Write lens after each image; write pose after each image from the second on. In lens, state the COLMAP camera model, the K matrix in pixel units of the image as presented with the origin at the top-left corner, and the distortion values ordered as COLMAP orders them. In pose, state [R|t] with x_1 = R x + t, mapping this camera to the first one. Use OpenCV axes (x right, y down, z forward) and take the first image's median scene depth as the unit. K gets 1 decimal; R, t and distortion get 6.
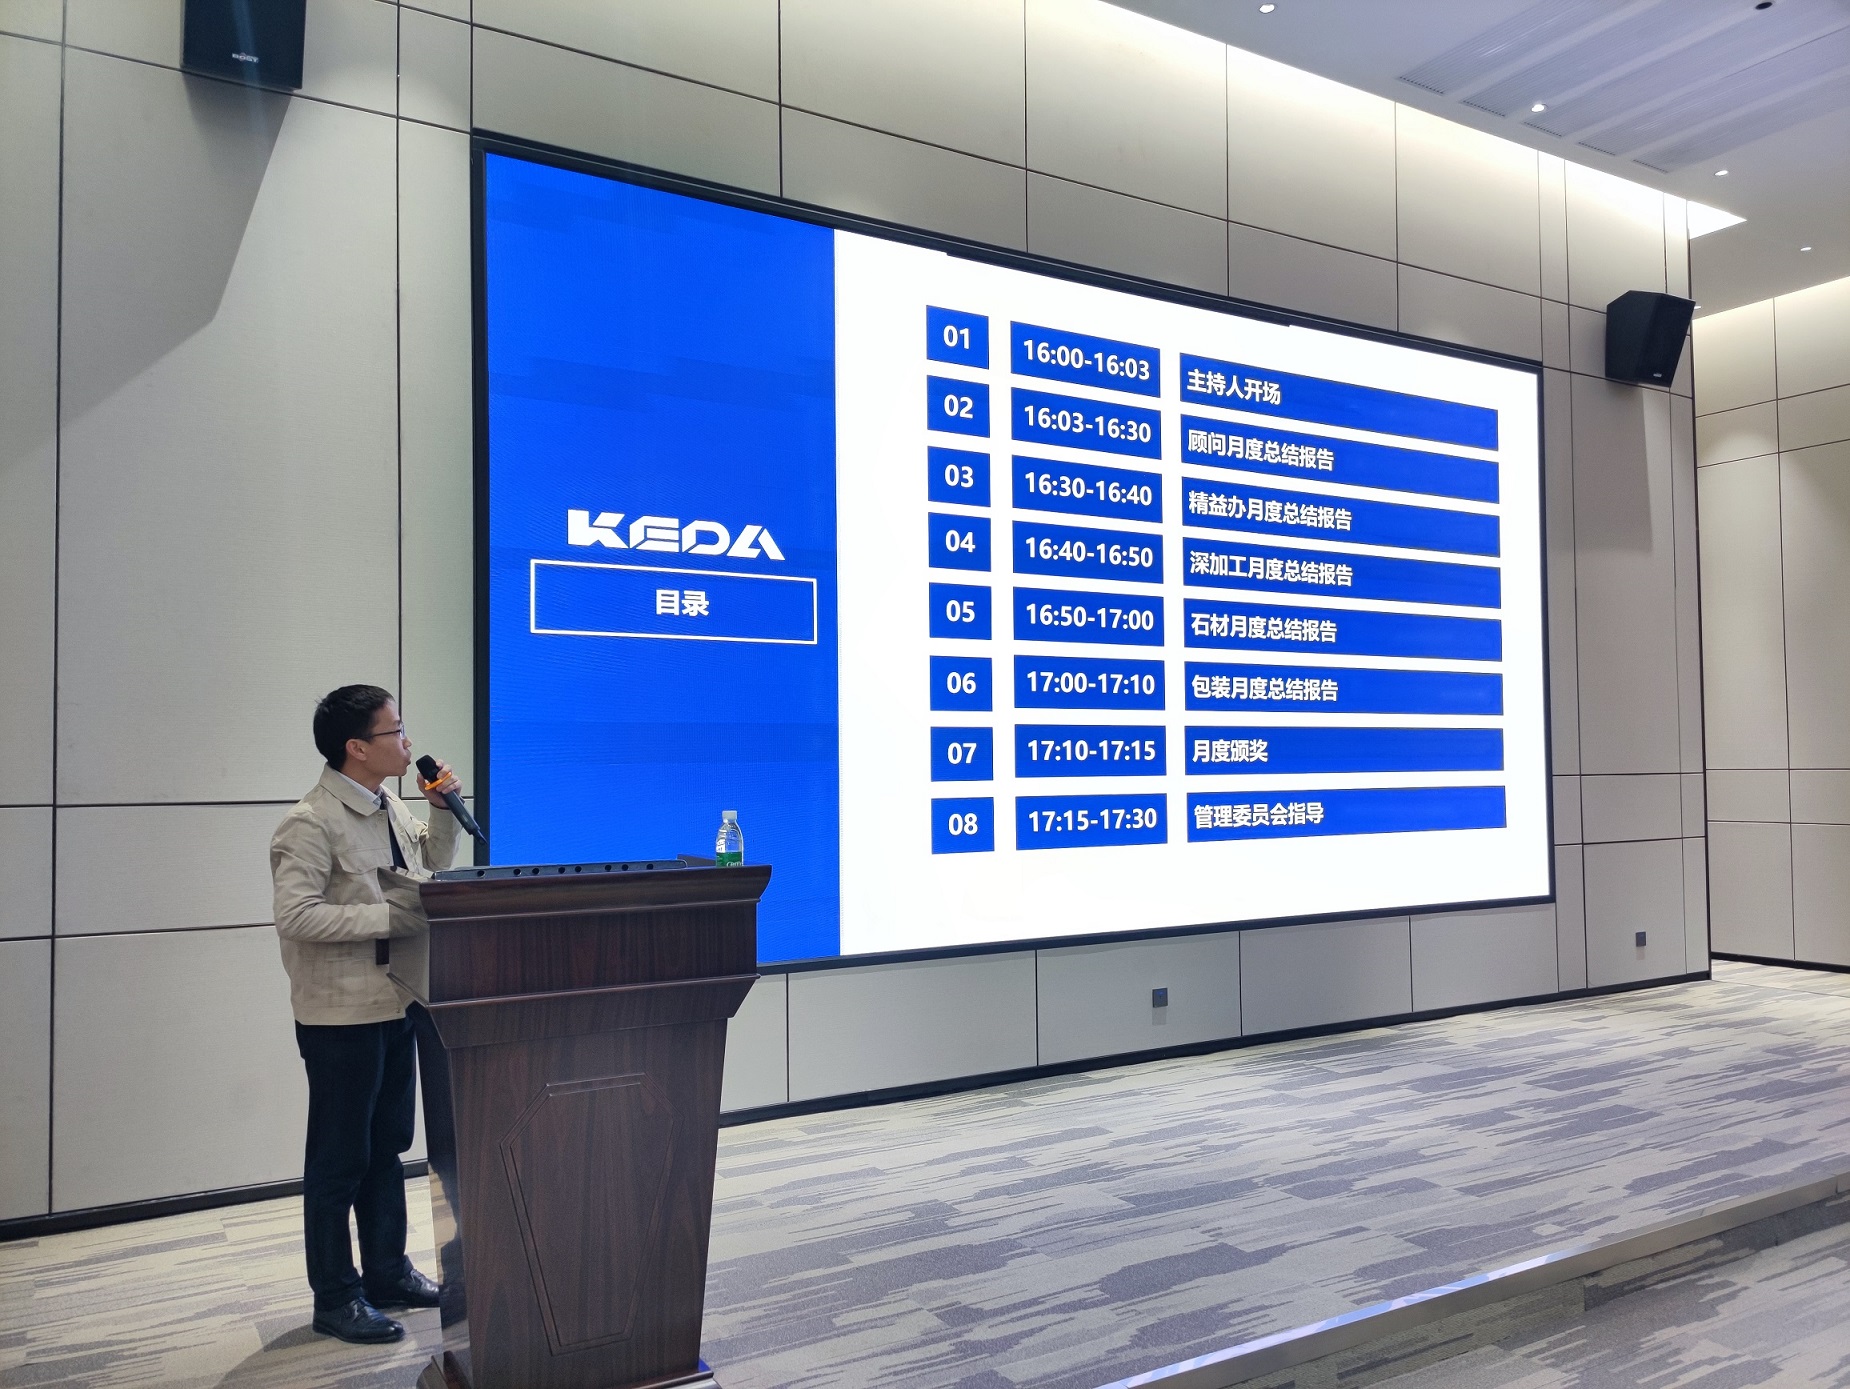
lens RADIAL K [[1400.1, 0, 917.9], [0, 1400.1, 713.5], [0, 0, 1]] dist [0.066857, -0.109669]
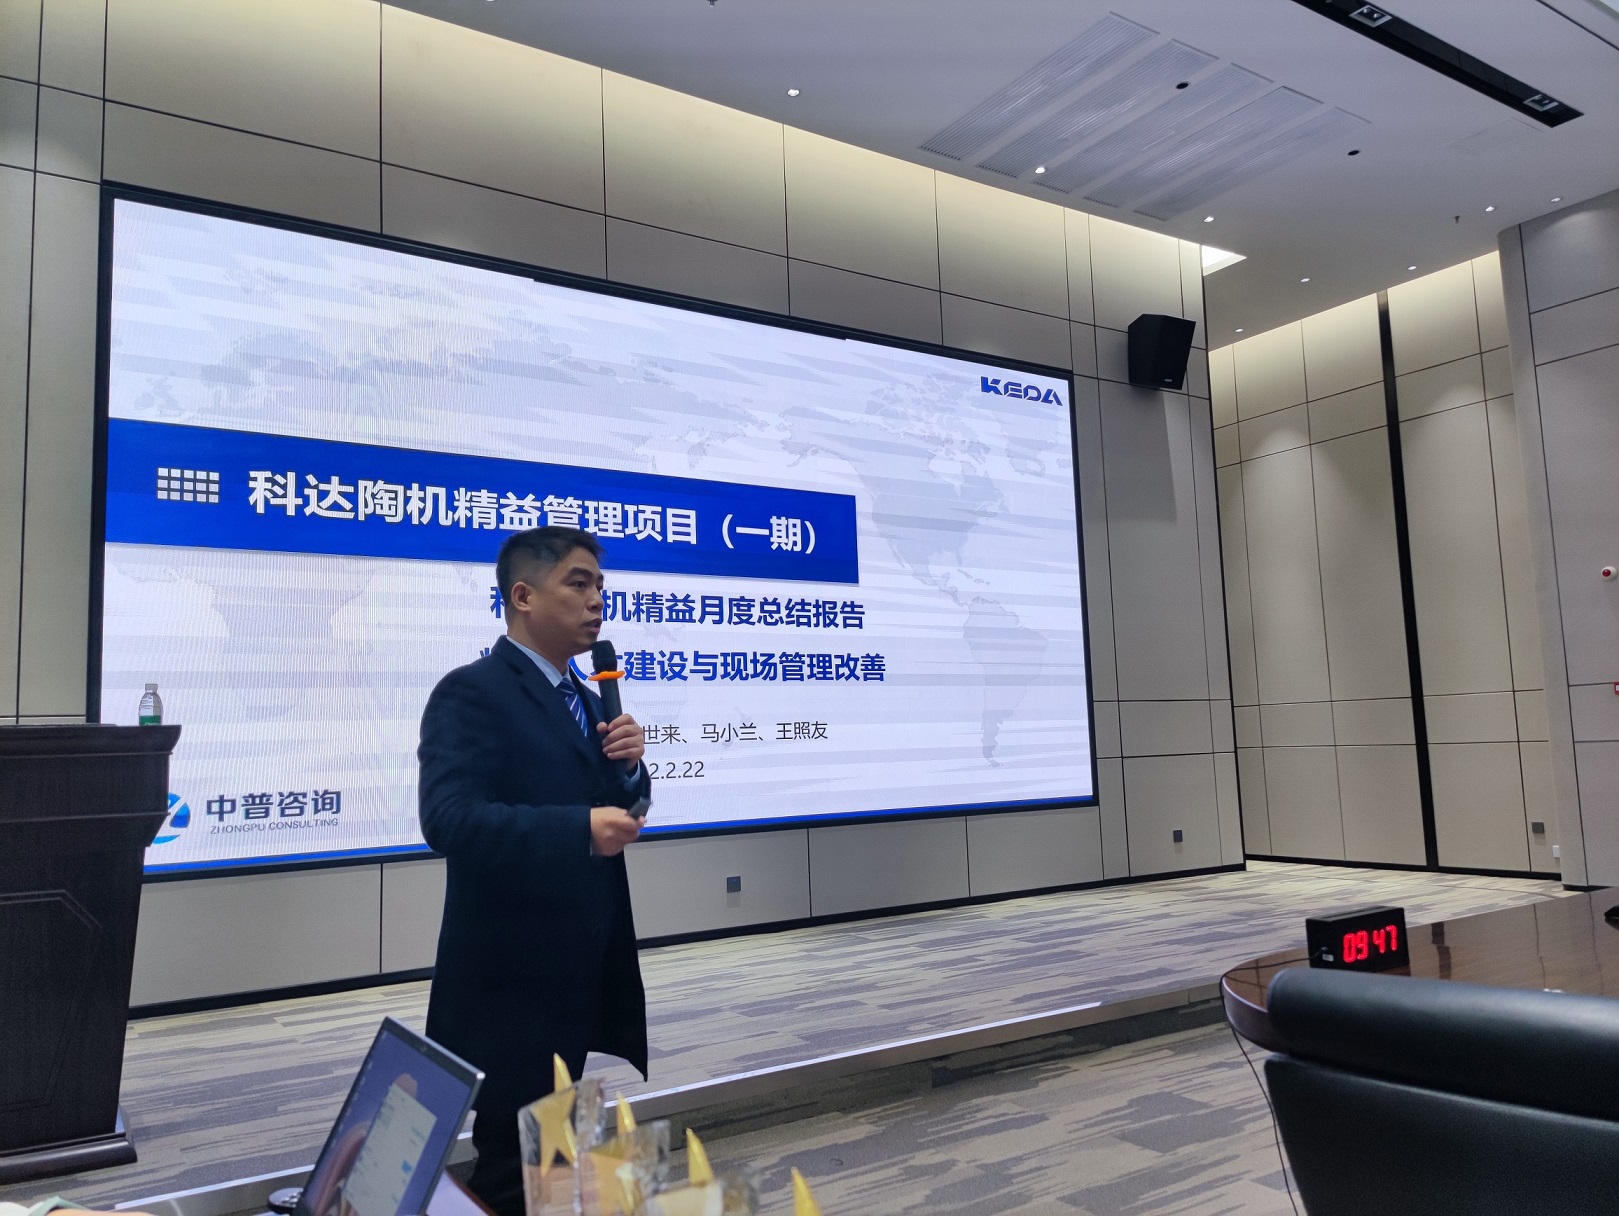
lens RADIAL K [[1218.9, 0, 809.5], [0, 1218.9, 608.0], [0, 0, 1]] dist [0.065272, -0.098463]
pose [[0.998482, -0.019924, 0.051354, 0.198017], [0.023773, 0.996865, -0.075469, 0.049386], [-0.049689, 0.076575, 0.995825, -0.069251]]
